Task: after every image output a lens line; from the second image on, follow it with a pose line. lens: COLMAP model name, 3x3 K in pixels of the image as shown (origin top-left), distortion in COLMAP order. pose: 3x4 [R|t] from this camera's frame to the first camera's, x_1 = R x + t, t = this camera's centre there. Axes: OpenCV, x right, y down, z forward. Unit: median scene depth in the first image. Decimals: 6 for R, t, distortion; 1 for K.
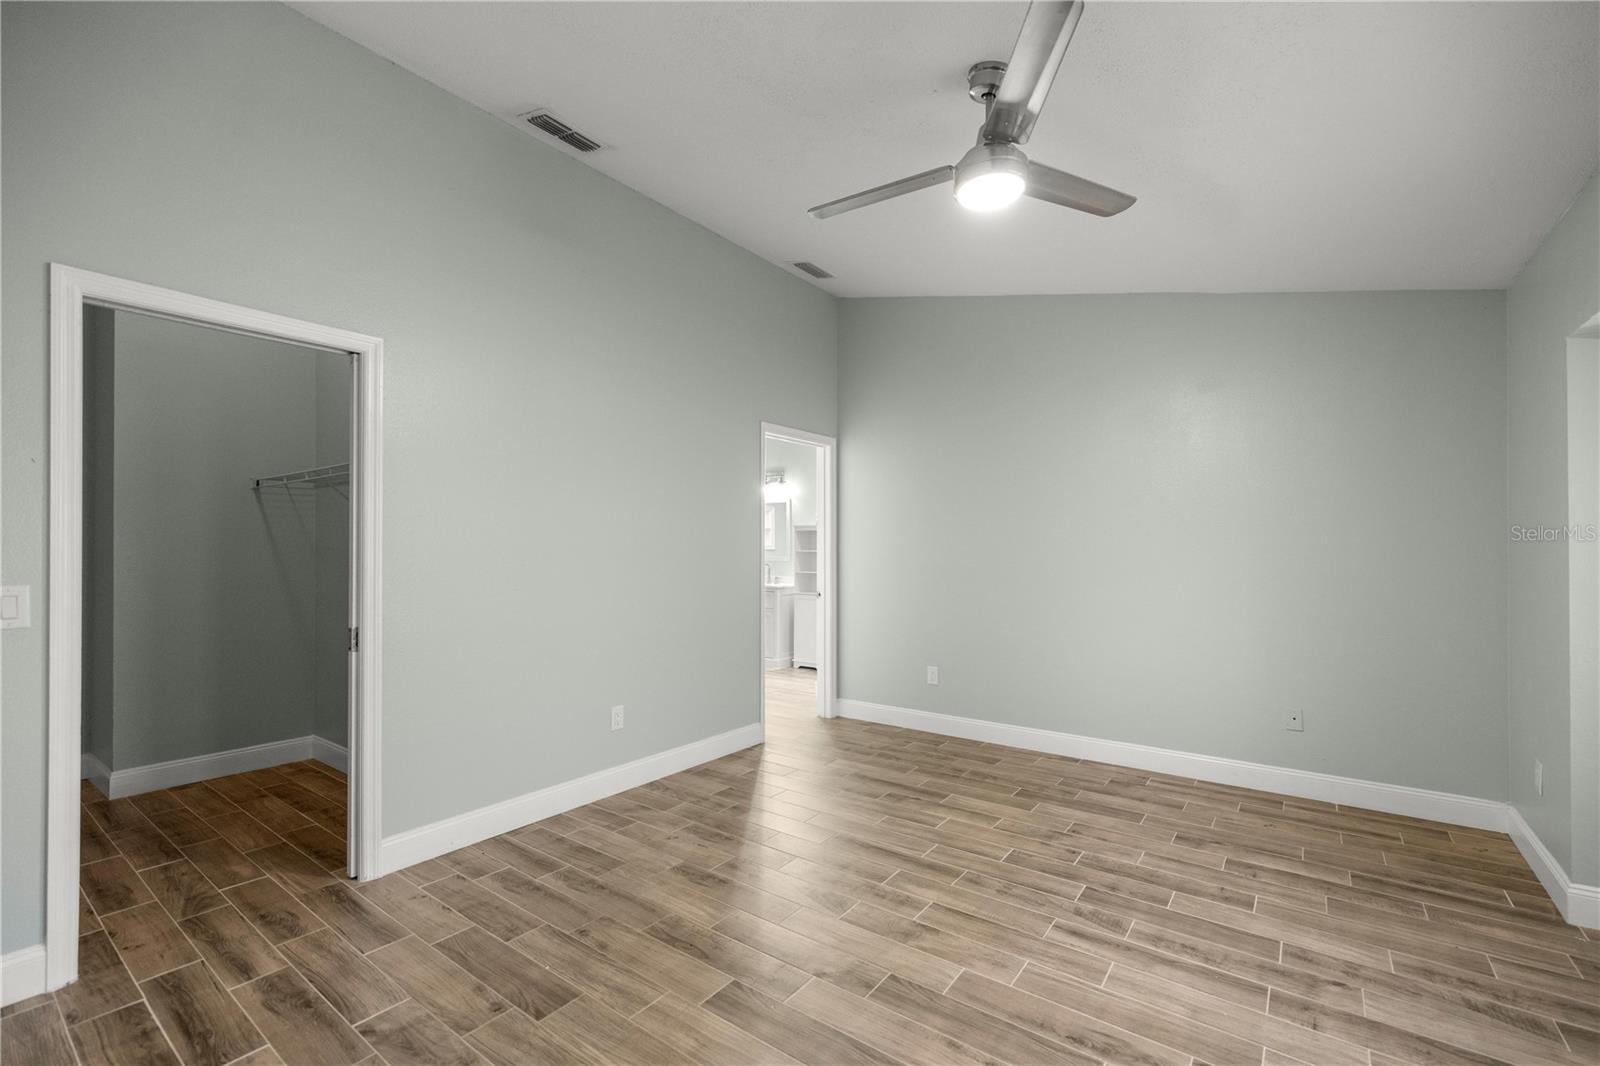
lens RADIAL K [[679.2, 0, 801.9], [0, 679.2, 541.3], [0, 0, 1]] dist [0.010780, 0.000165]
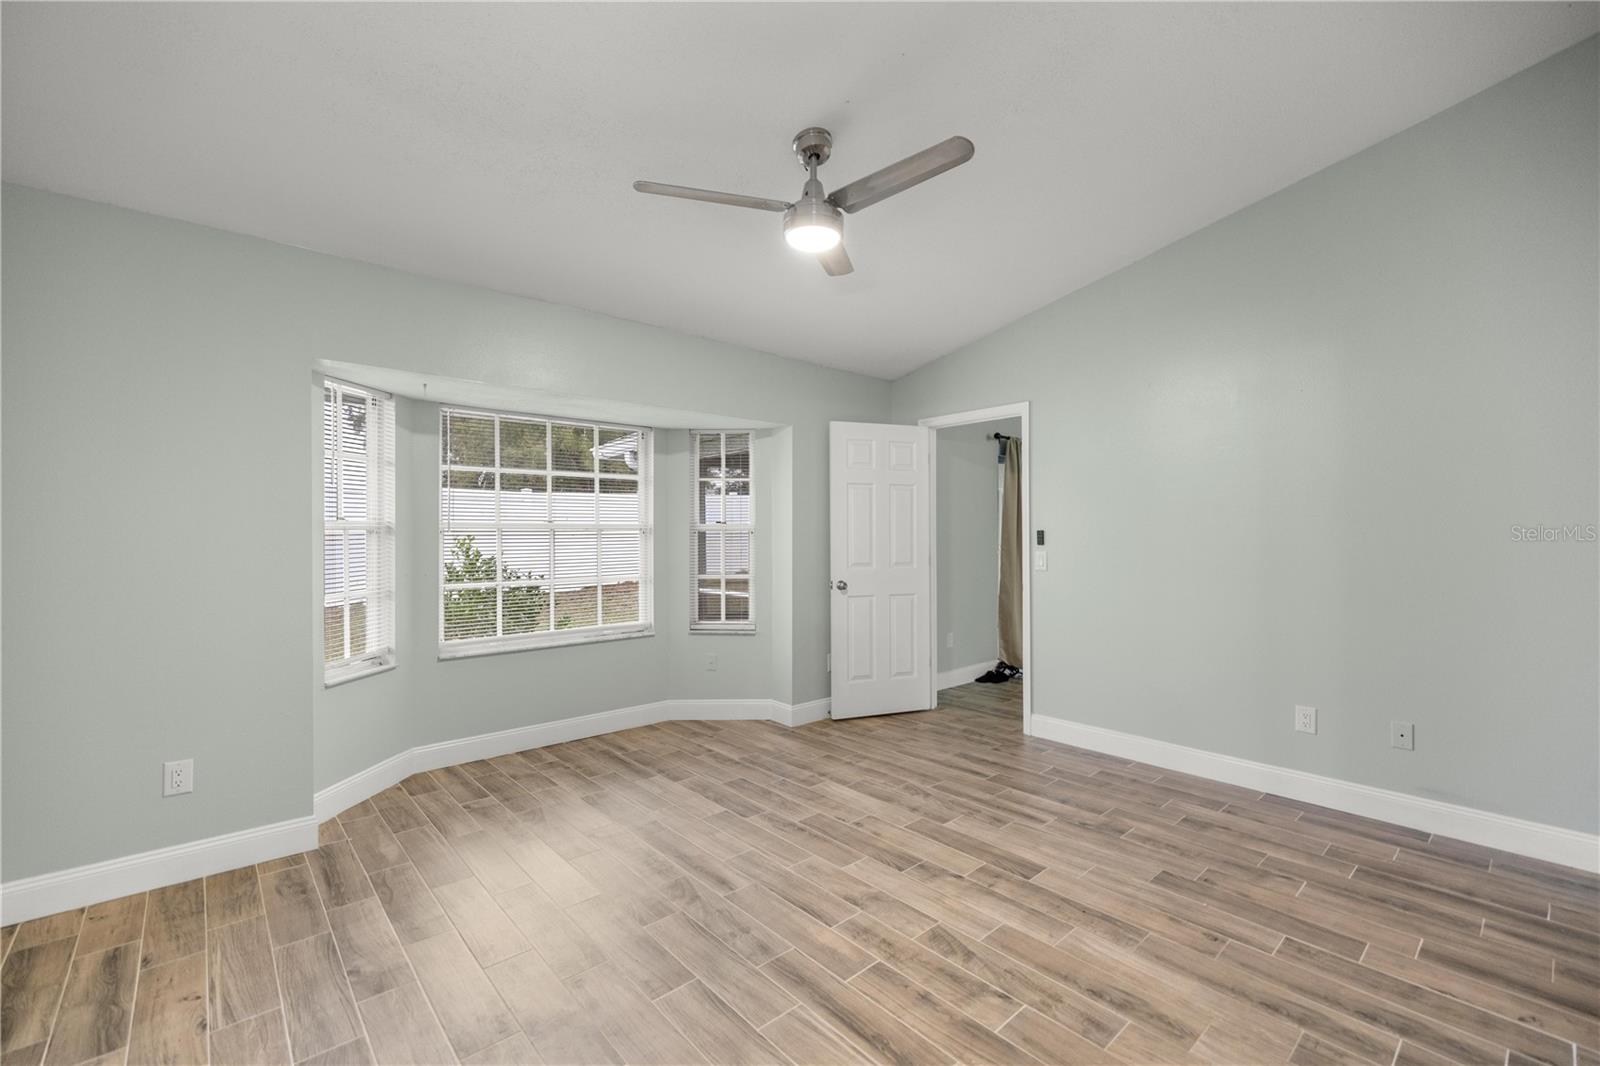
lens RADIAL K [[679.2, 0, 799.1], [0, 679.2, 533.7], [0, 0, 1]] dist [0.010780, 0.000165]
pose [[-0.979307, -0.002080, 0.202369, 0.053150], [-0.004004, 0.999951, -0.009097, 0.016136], [-0.202340, -0.009719, -0.979267, 1.956327]]
